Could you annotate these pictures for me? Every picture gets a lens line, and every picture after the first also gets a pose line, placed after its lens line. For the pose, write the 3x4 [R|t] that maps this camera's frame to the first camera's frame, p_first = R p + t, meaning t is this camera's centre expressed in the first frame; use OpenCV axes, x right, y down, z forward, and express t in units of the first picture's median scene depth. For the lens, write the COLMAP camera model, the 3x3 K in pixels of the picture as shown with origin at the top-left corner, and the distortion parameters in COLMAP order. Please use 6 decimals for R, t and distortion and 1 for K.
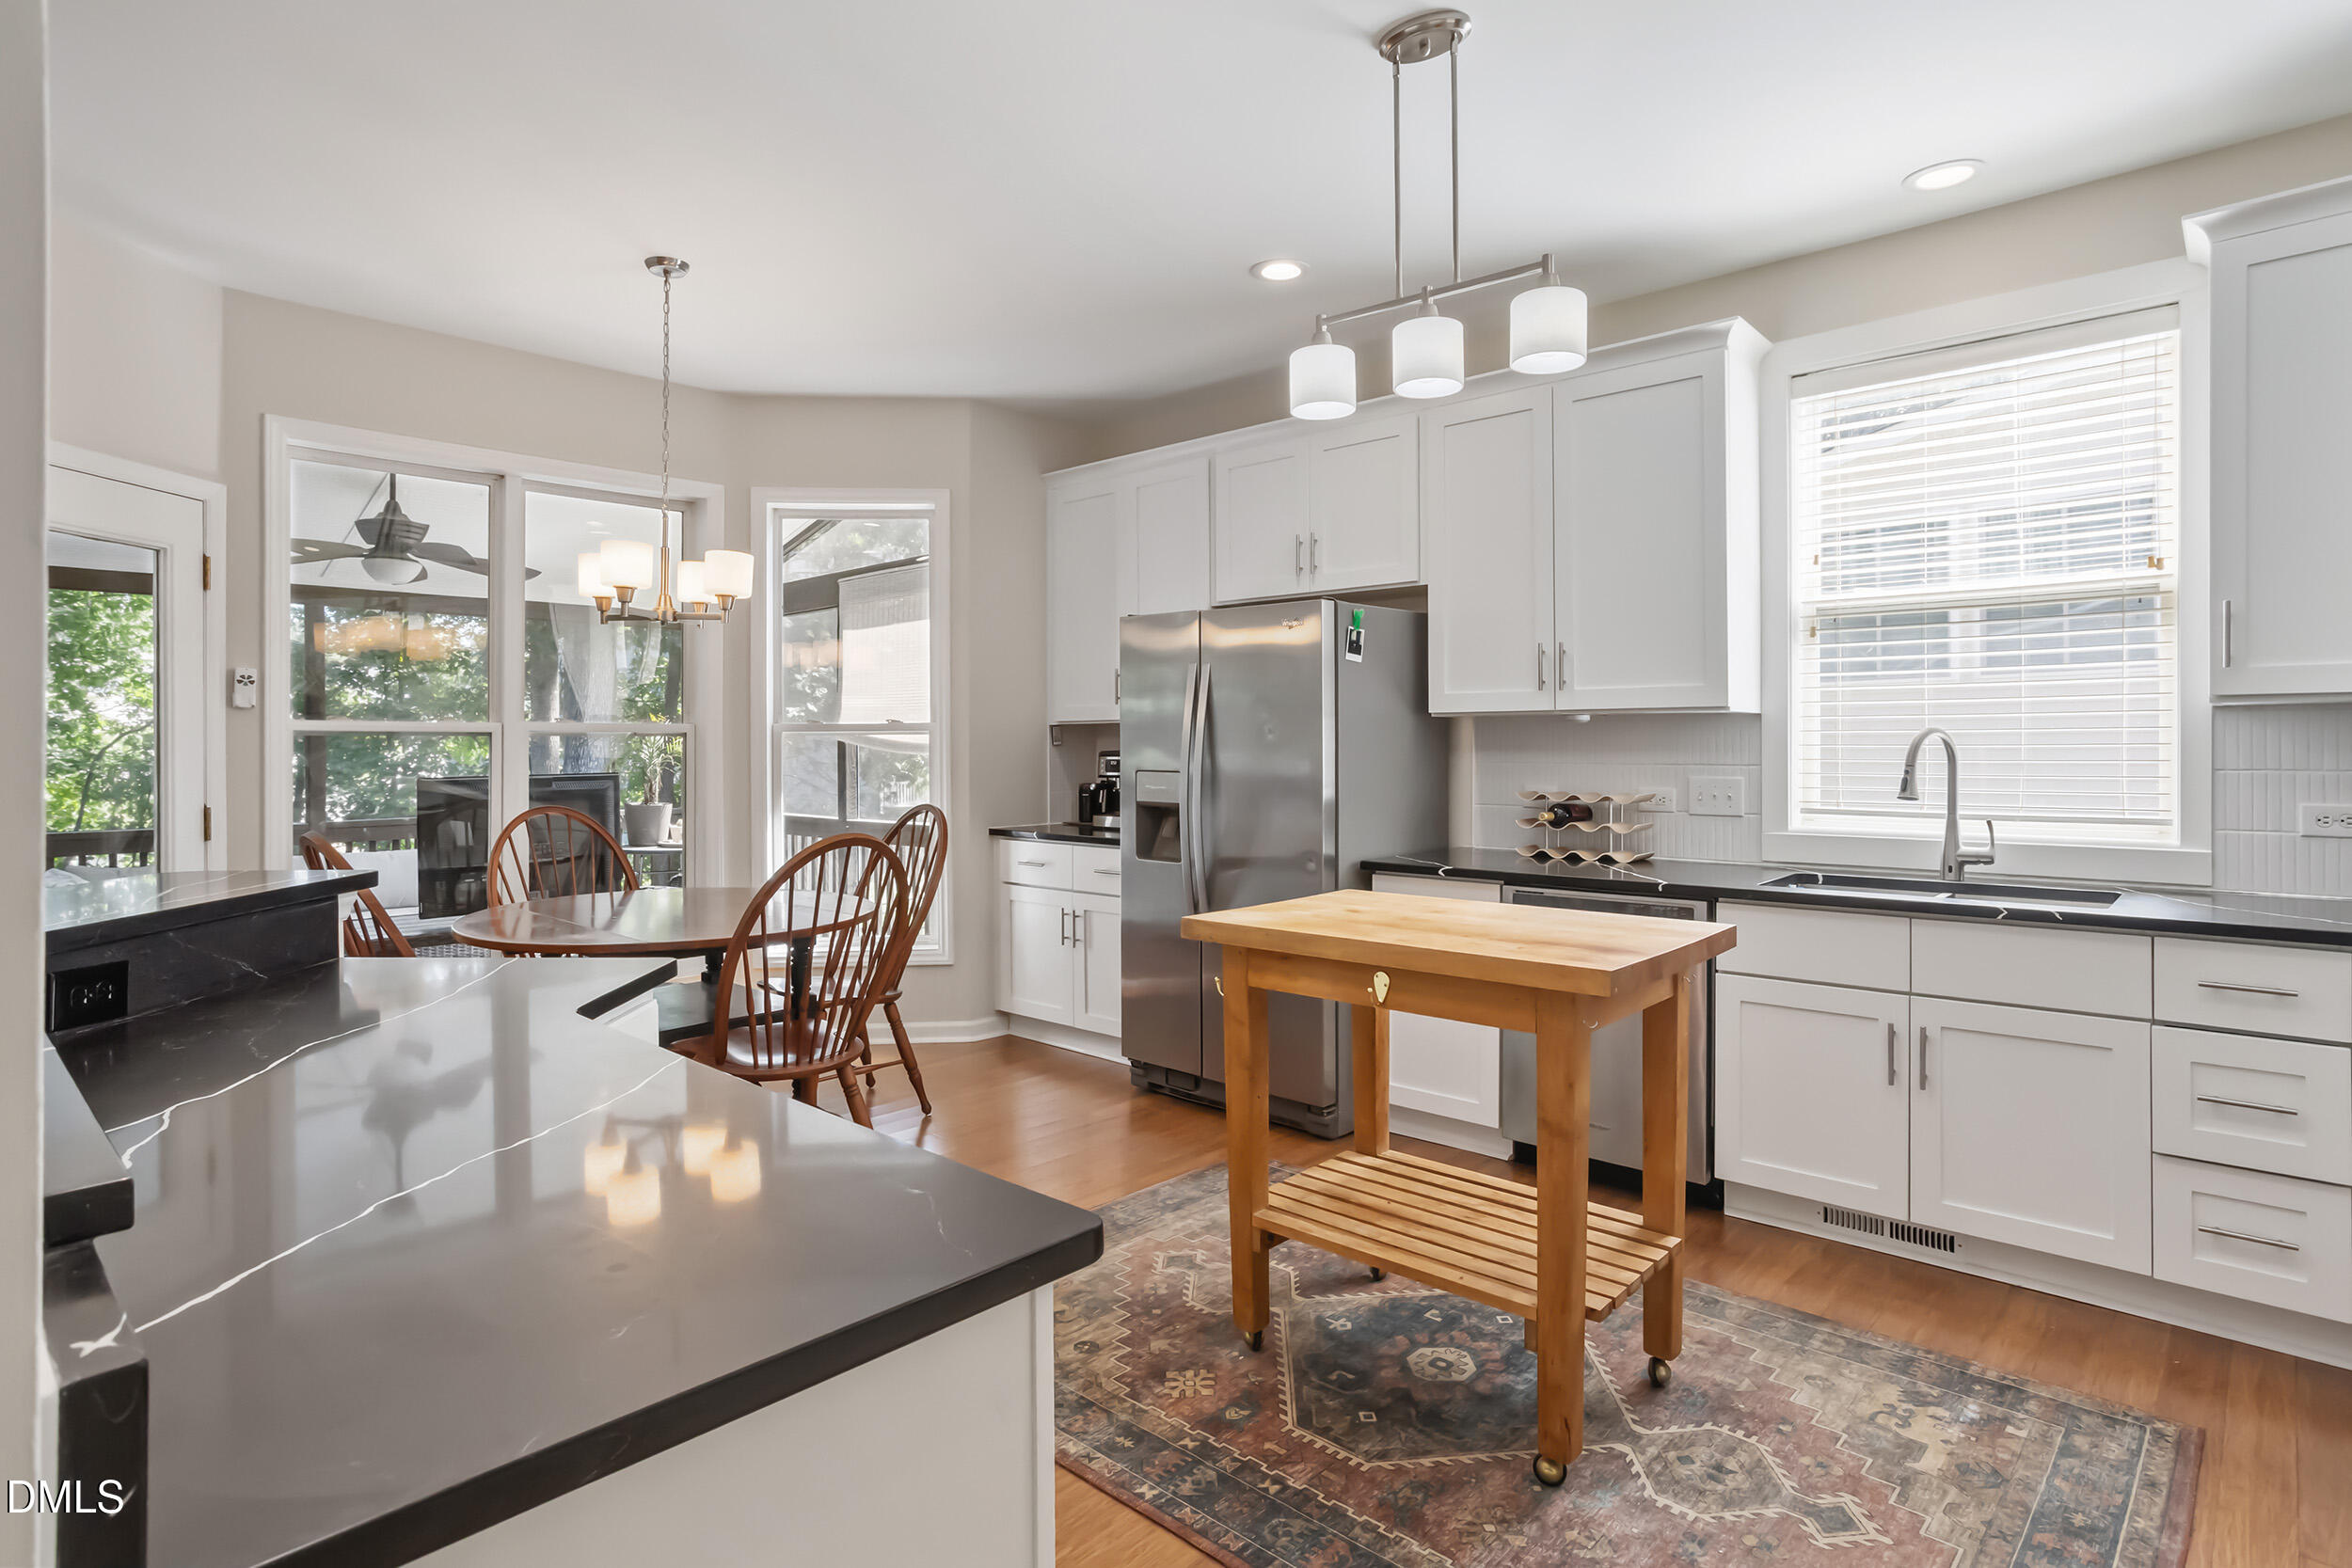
lens RADIAL K [[1234.4, 0, 1175.4], [0, 1234.4, 744.9], [0, 0, 1]] dist [-0.000356, -0.000019]
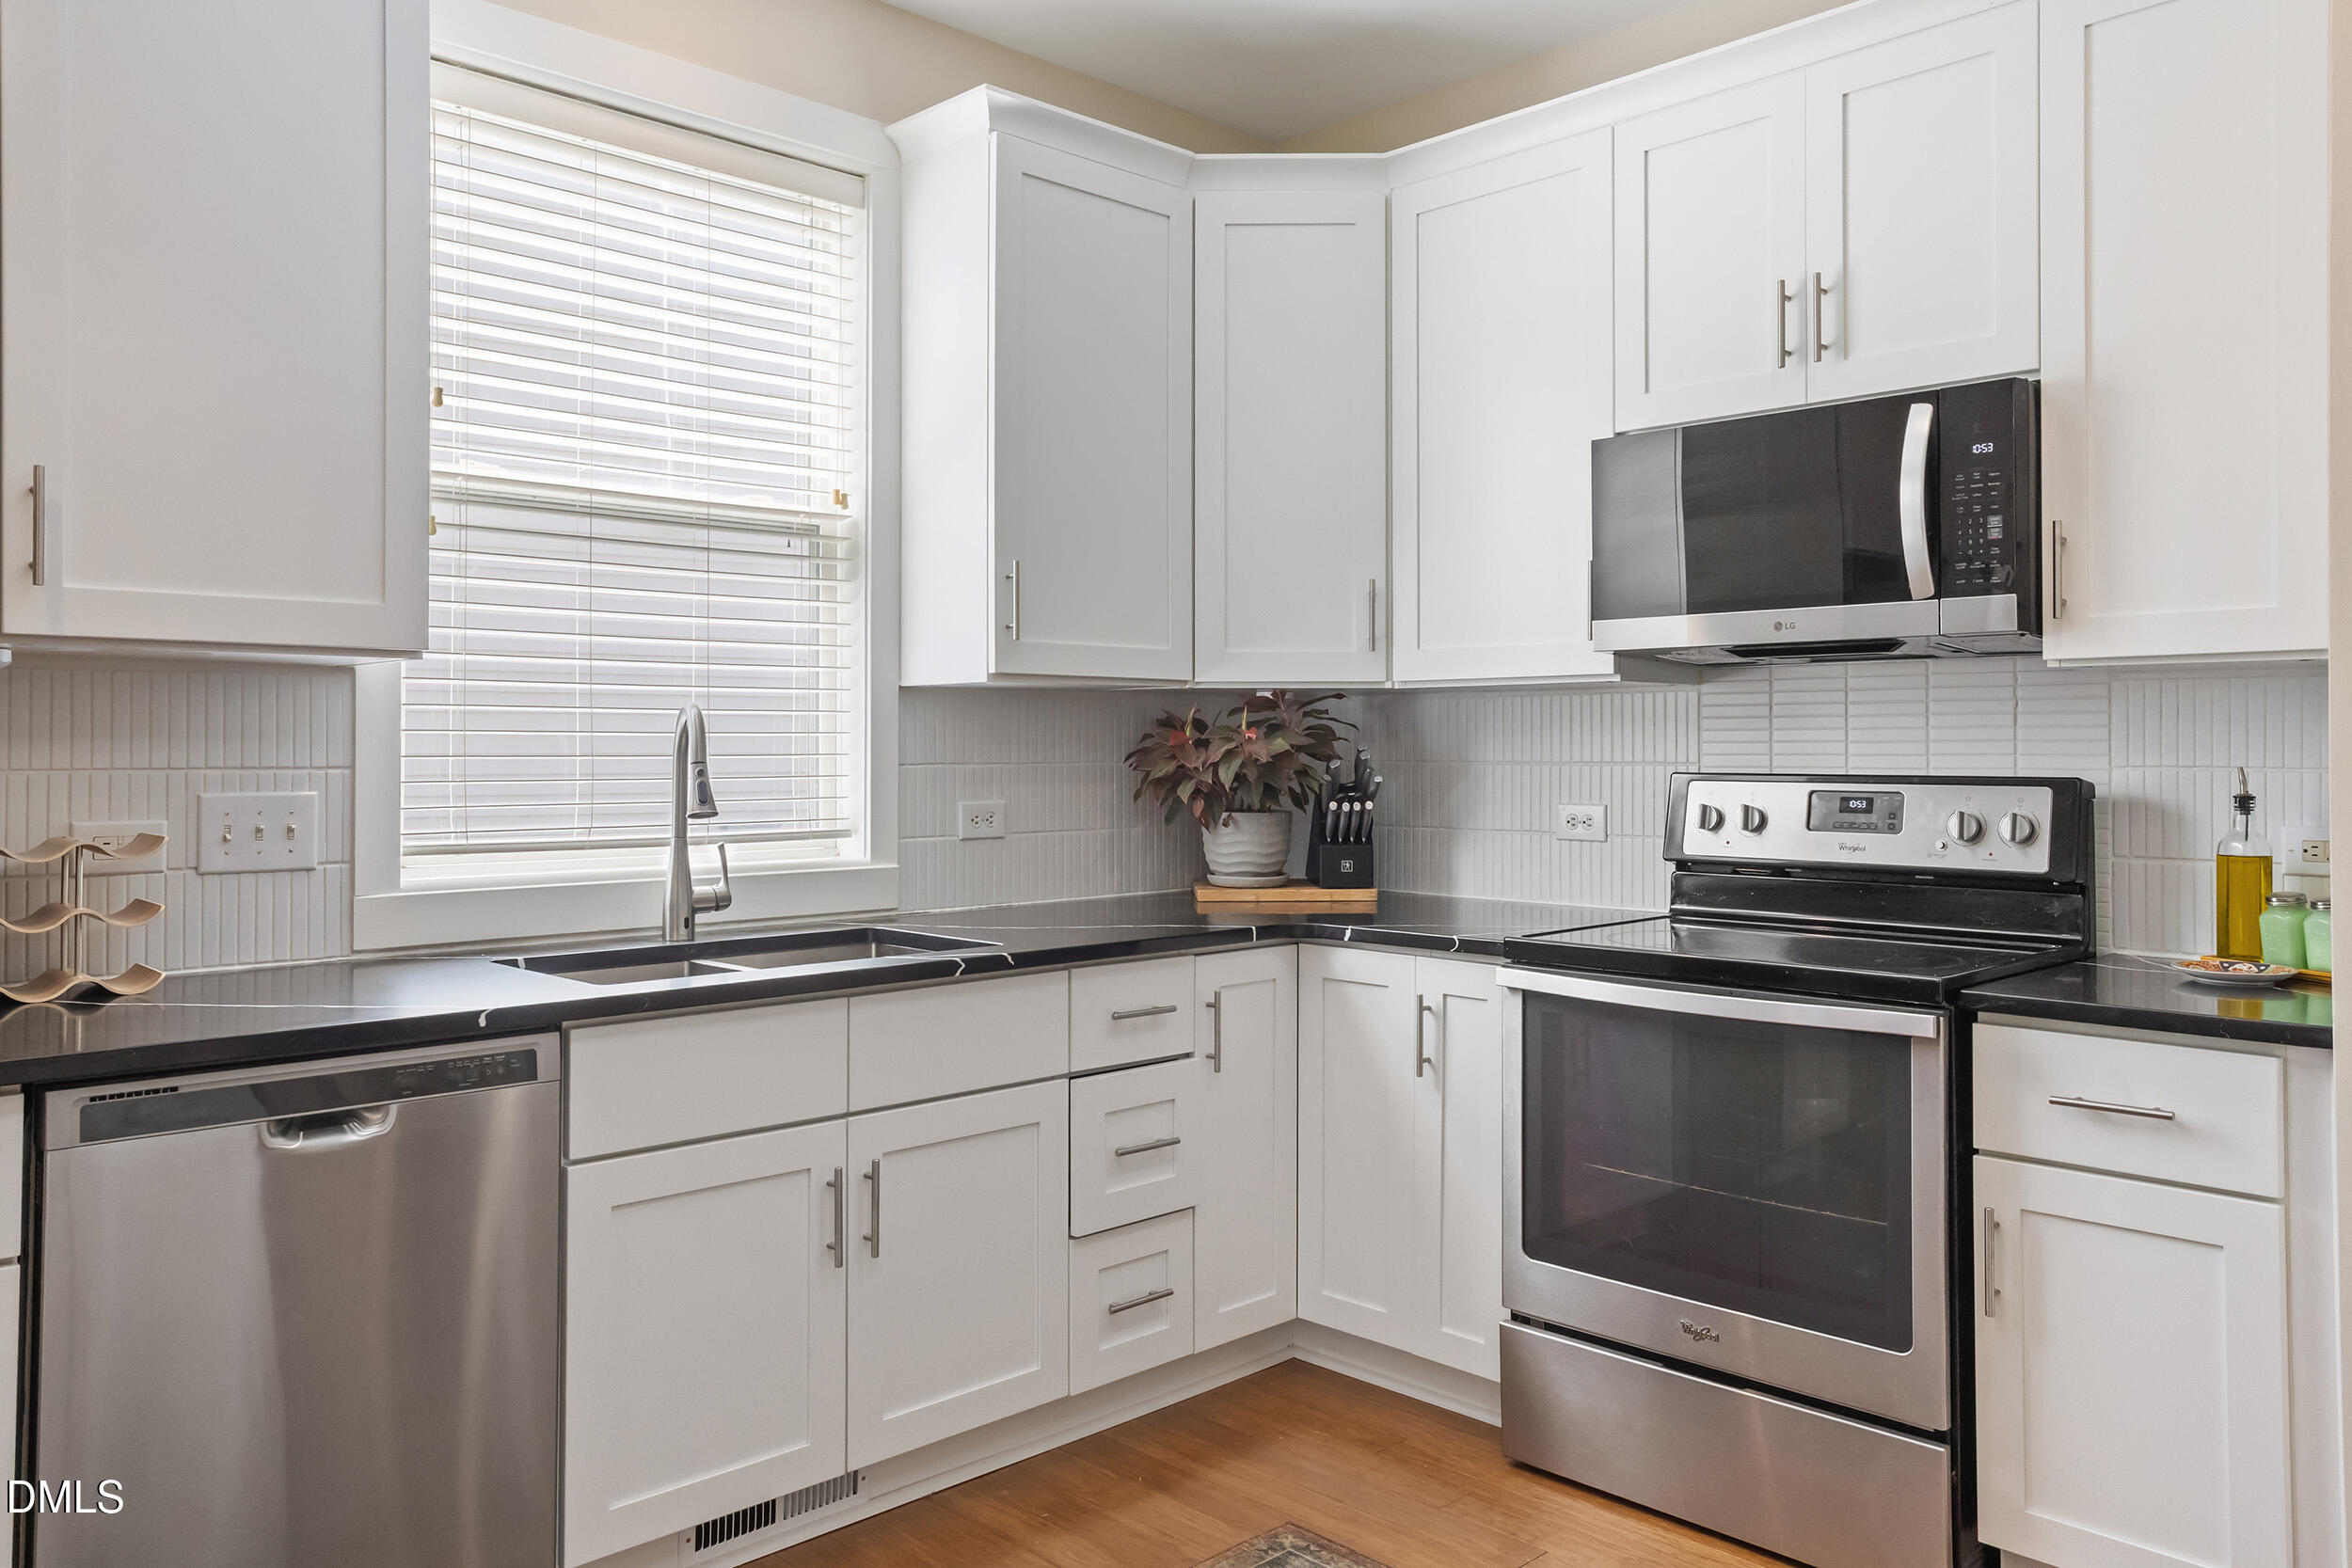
lens RADIAL K [[1722.2, 0, 1175.7], [0, 1722.2, 724.6], [0, 0, 1]] dist [0.001045, -0.000077]
pose [[0.052962, 0.018248, 0.998430, -0.279498], [0.000200, 0.999833, -0.018284, 0.014490], [-0.998597, 0.001168, 0.052949, 0.742418]]
